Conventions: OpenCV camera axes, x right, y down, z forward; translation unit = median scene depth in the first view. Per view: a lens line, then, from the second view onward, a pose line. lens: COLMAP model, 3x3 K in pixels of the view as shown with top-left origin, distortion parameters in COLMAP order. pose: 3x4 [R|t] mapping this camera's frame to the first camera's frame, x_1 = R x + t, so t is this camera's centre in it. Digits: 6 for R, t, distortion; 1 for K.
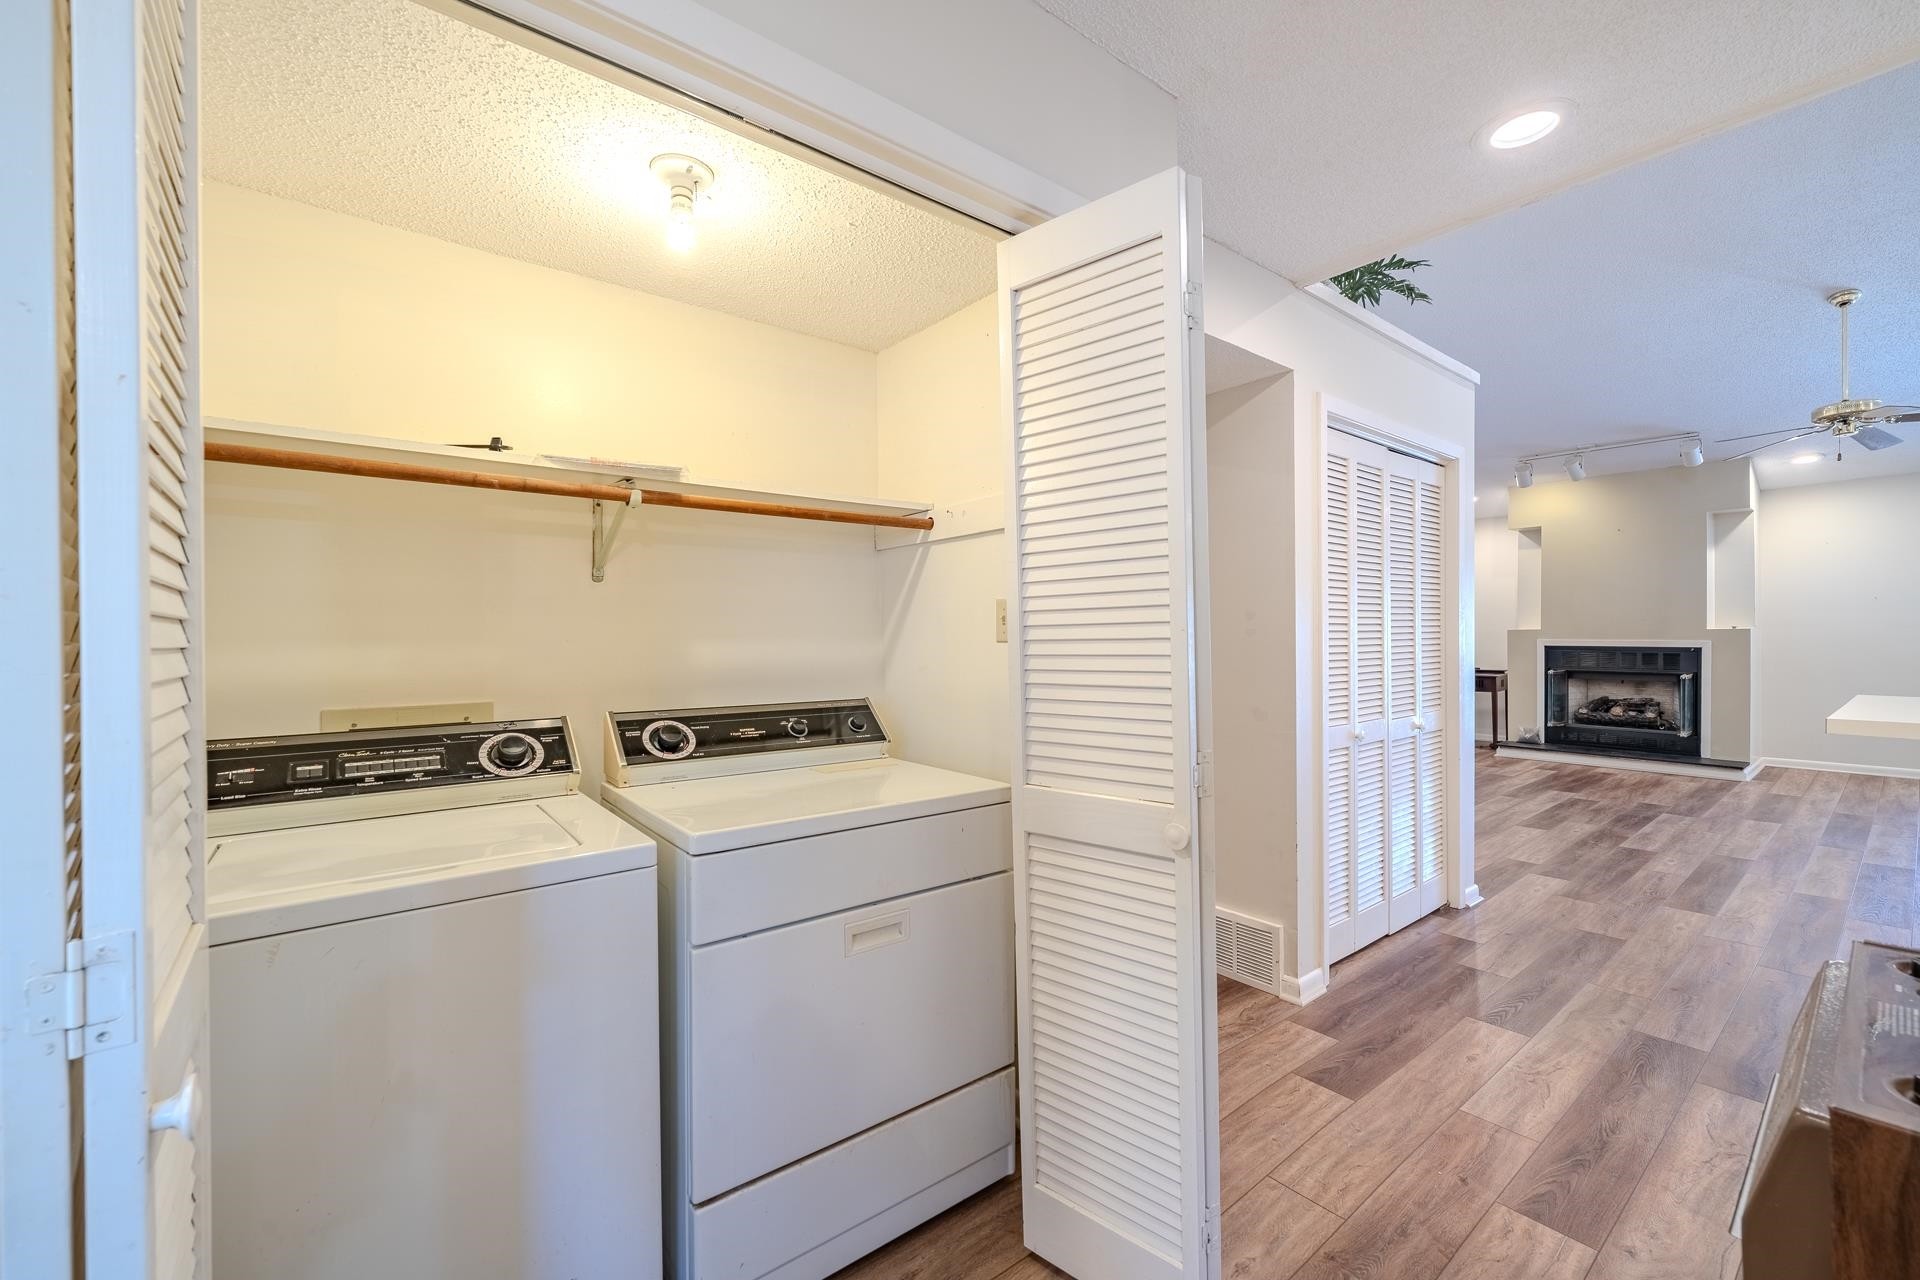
lens RADIAL K [[774.6, 0, 953.5], [0, 774.6, 644.1], [0, 0, 1]] dist [-0.002728, -0.000053]
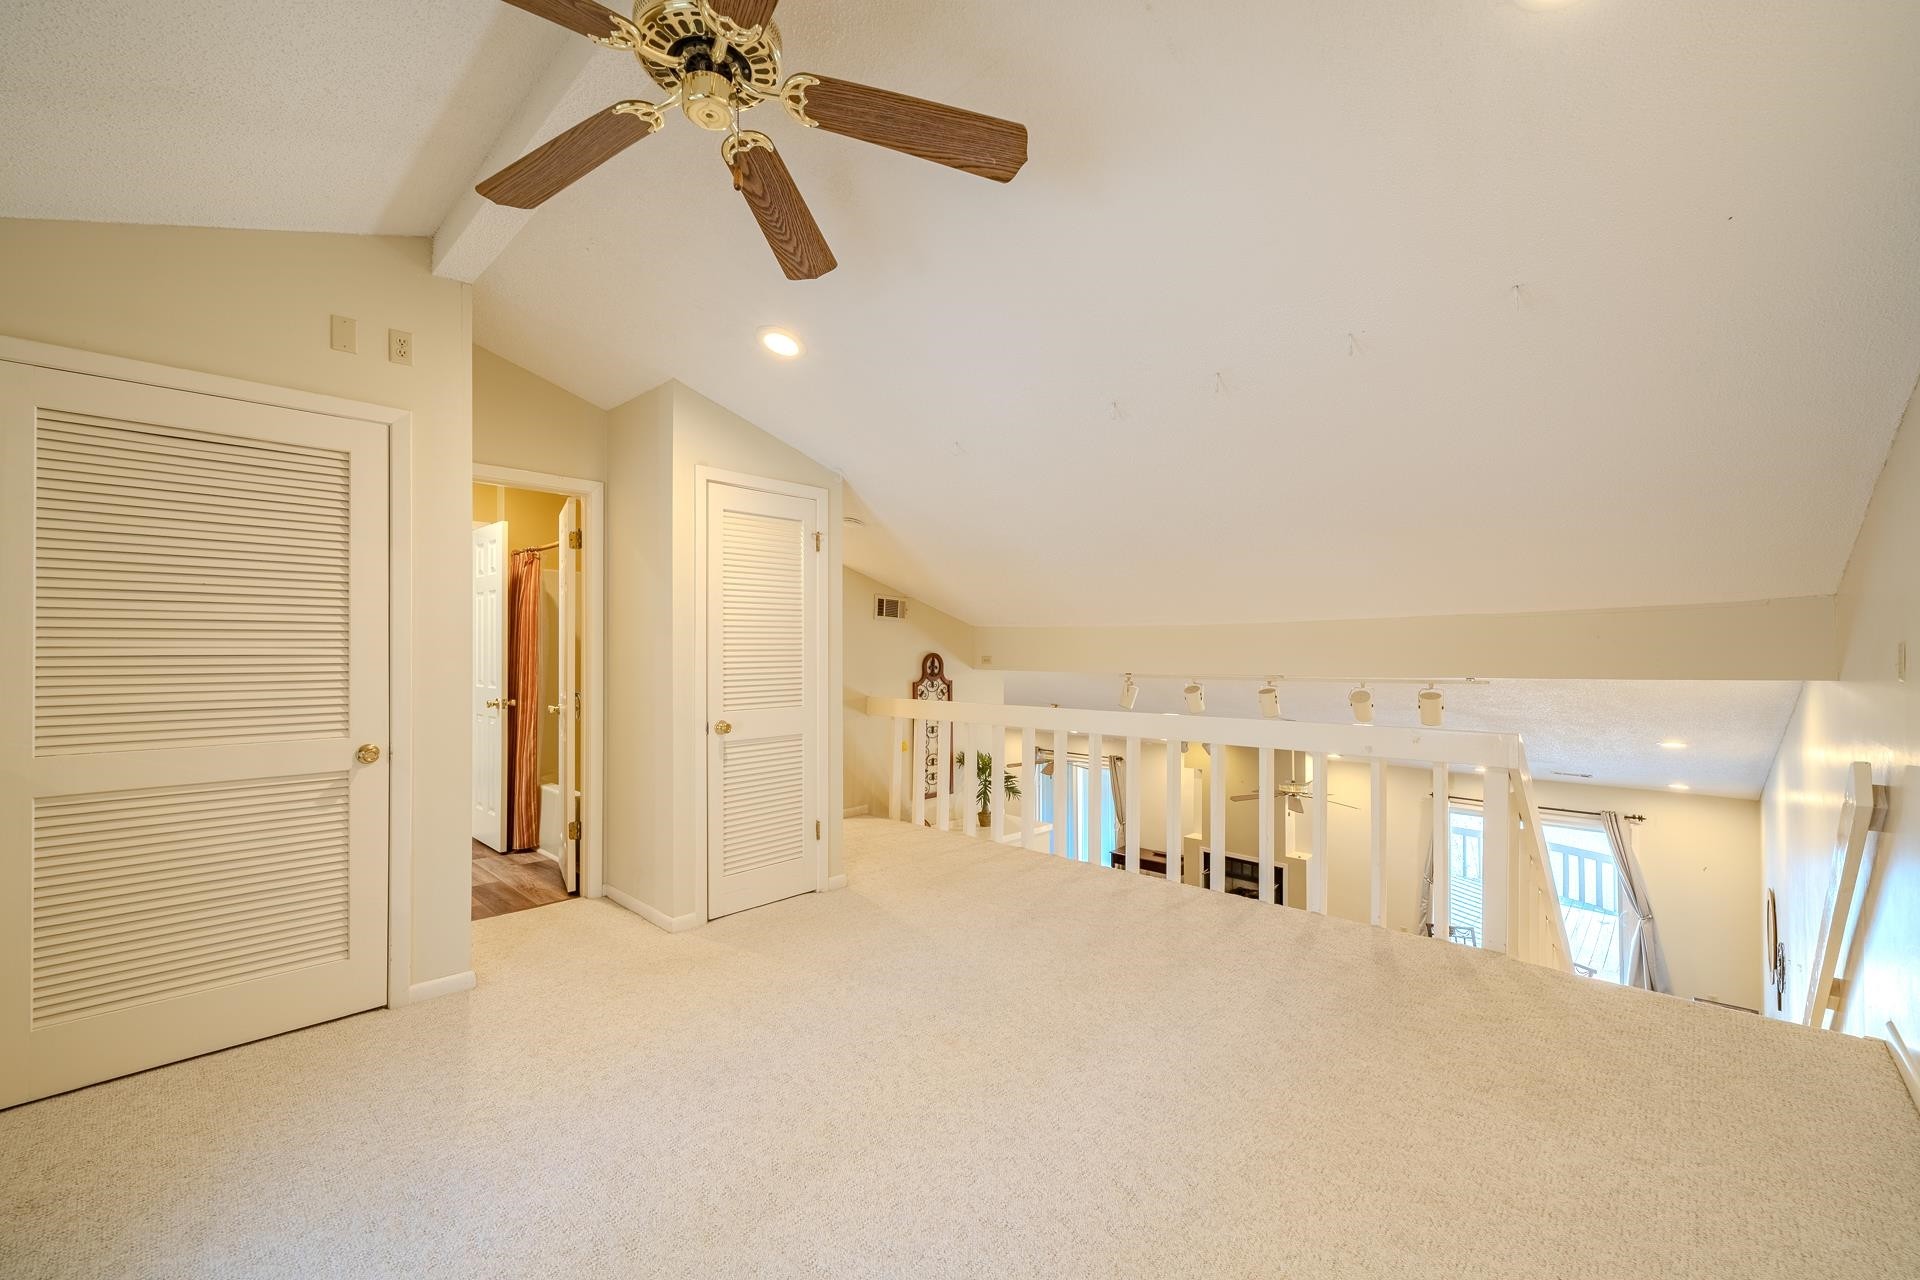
lens RADIAL K [[774.6, 0, 959.3], [0, 774.6, 643.5], [0, 0, 1]] dist [-0.002728, -0.000053]
pose [[0.989148, 0.009944, 0.146588, 0.097589], [-0.007462, 0.999819, -0.017477, -0.382127], [-0.146736, 0.016193, 0.989043, -0.402559]]
